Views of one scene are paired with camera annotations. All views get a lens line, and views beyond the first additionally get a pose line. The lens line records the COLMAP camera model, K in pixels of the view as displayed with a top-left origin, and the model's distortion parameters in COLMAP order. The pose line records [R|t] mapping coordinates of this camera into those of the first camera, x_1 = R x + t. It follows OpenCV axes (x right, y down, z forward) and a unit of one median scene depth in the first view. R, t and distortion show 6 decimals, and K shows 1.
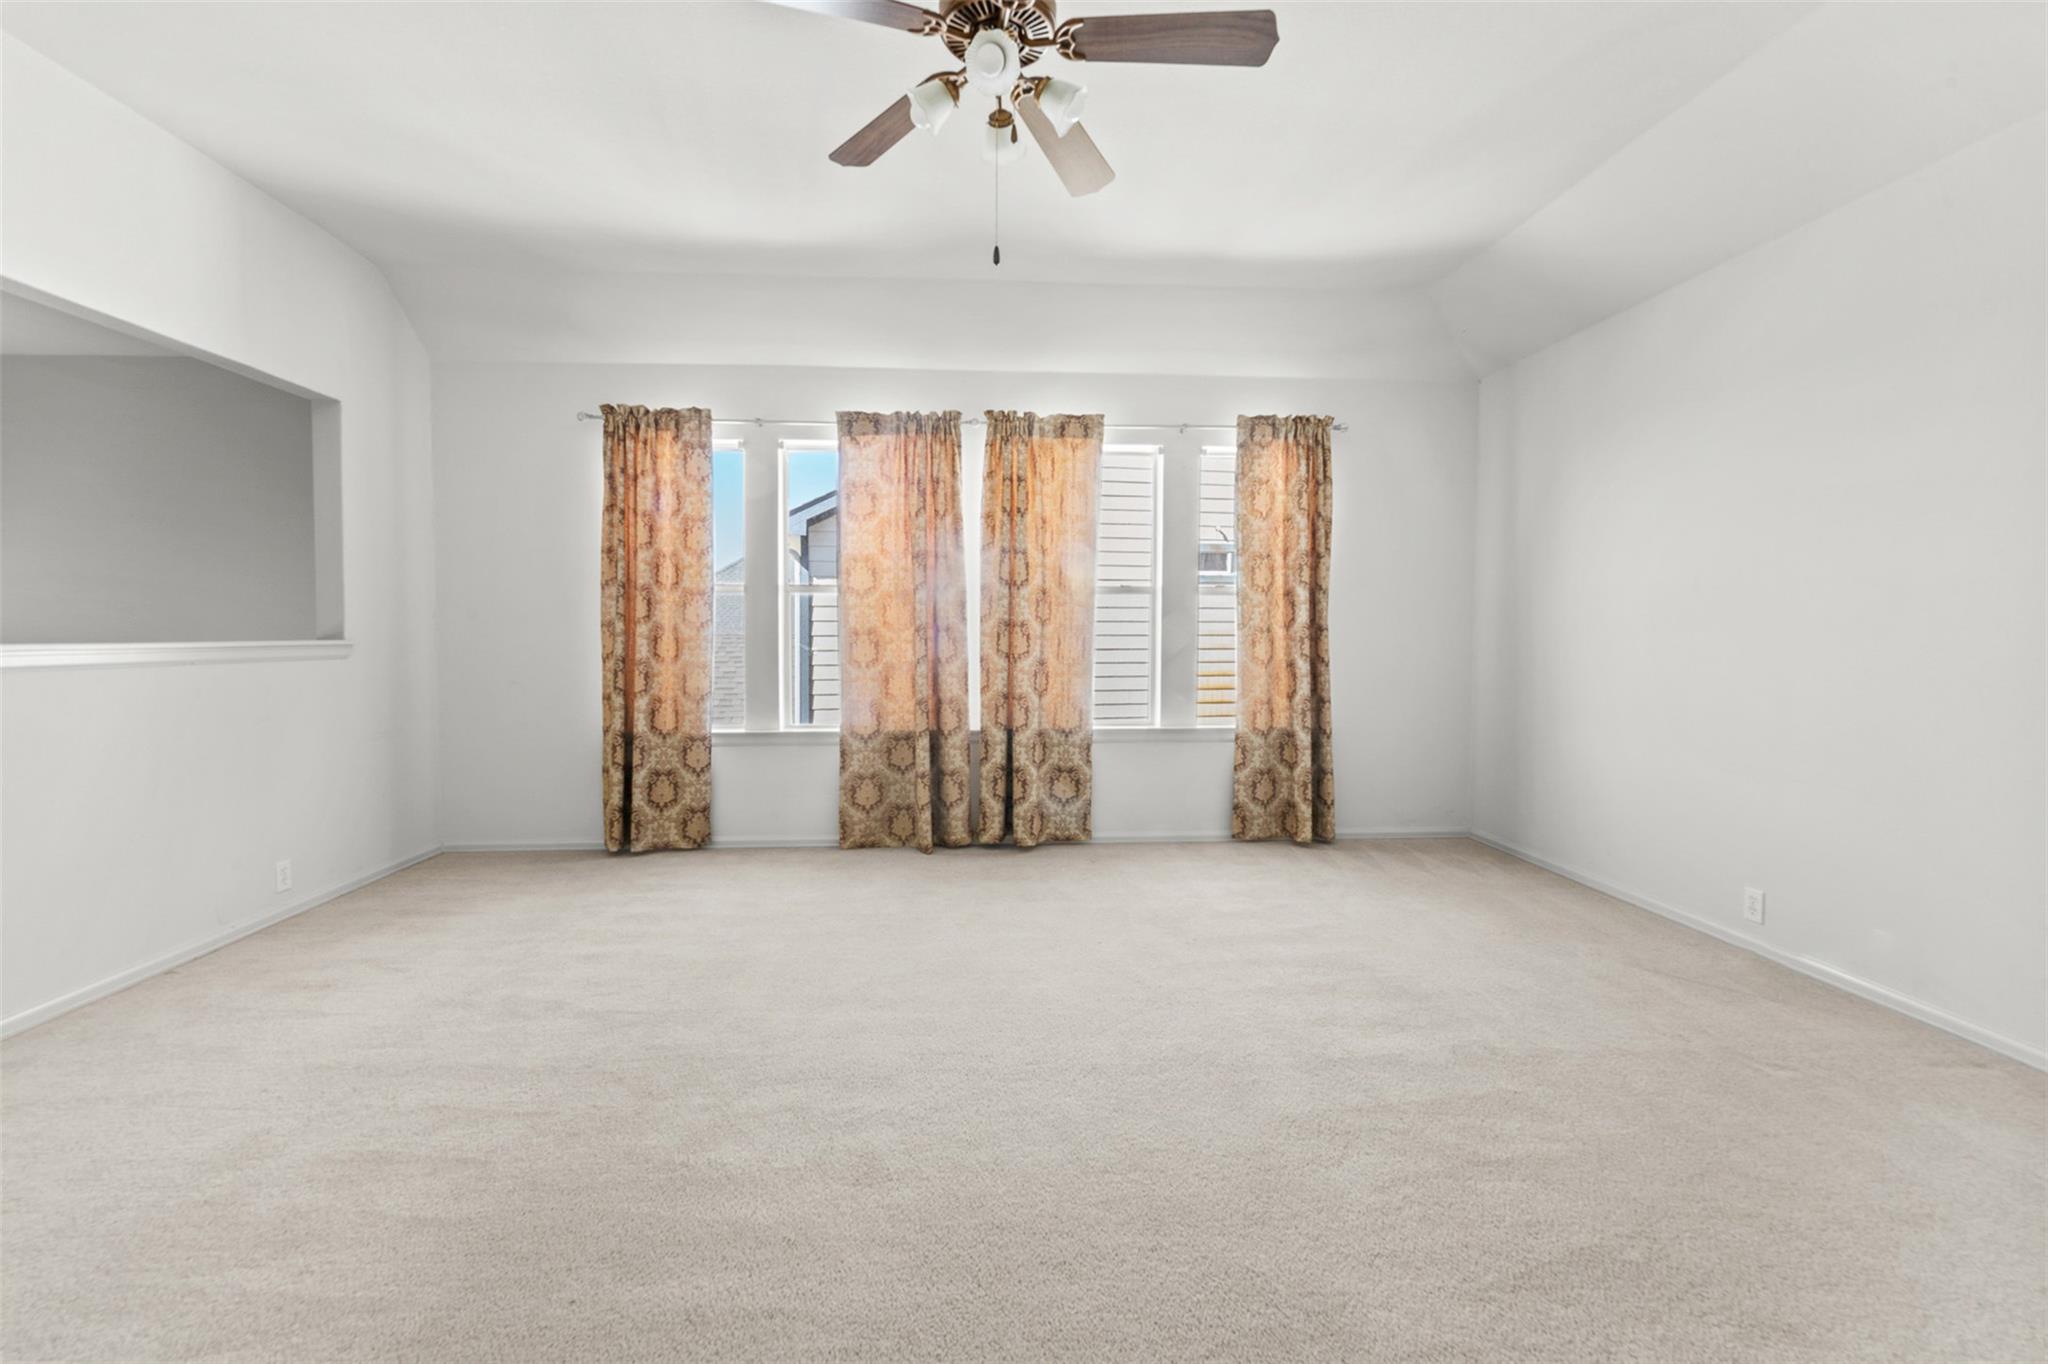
lens RADIAL K [[812.6, 0, 1021.4], [0, 812.6, 674.1], [0, 0, 1]] dist [-0.000364, -0.000038]
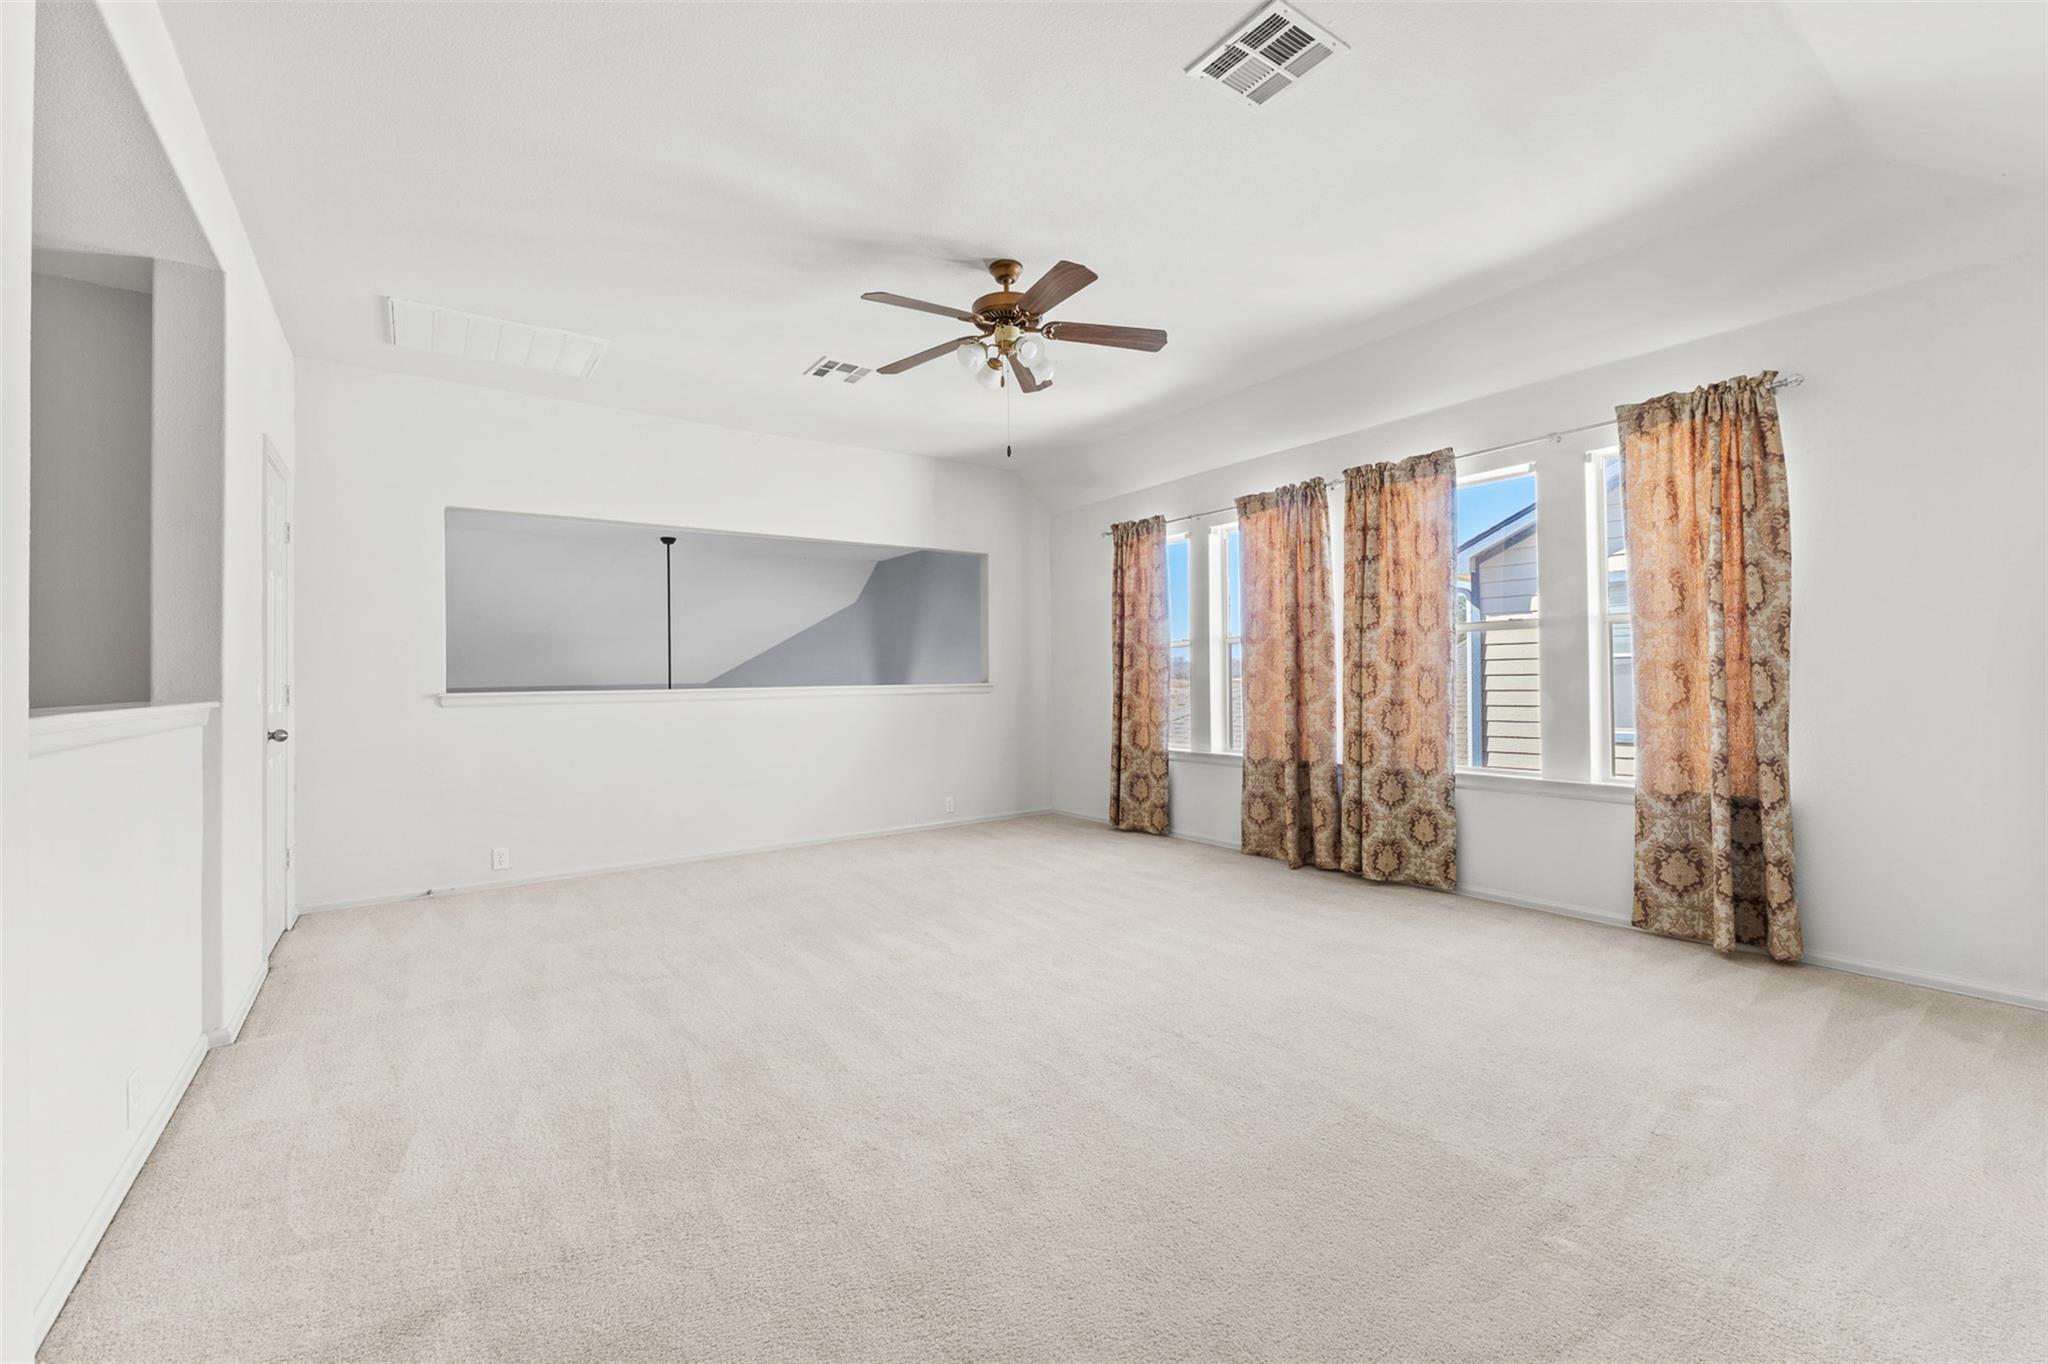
lens RADIAL K [[825.3, 0, 1019.5], [0, 825.3, 686.5], [0, 0, 1]] dist [-0.001996, -0.000144]
pose [[0.539599, 0.000020, -0.841922, 0.646100], [-0.029282, 0.999395, -0.018743, -0.001101], [0.841413, 0.034767, 0.539273, 0.046512]]
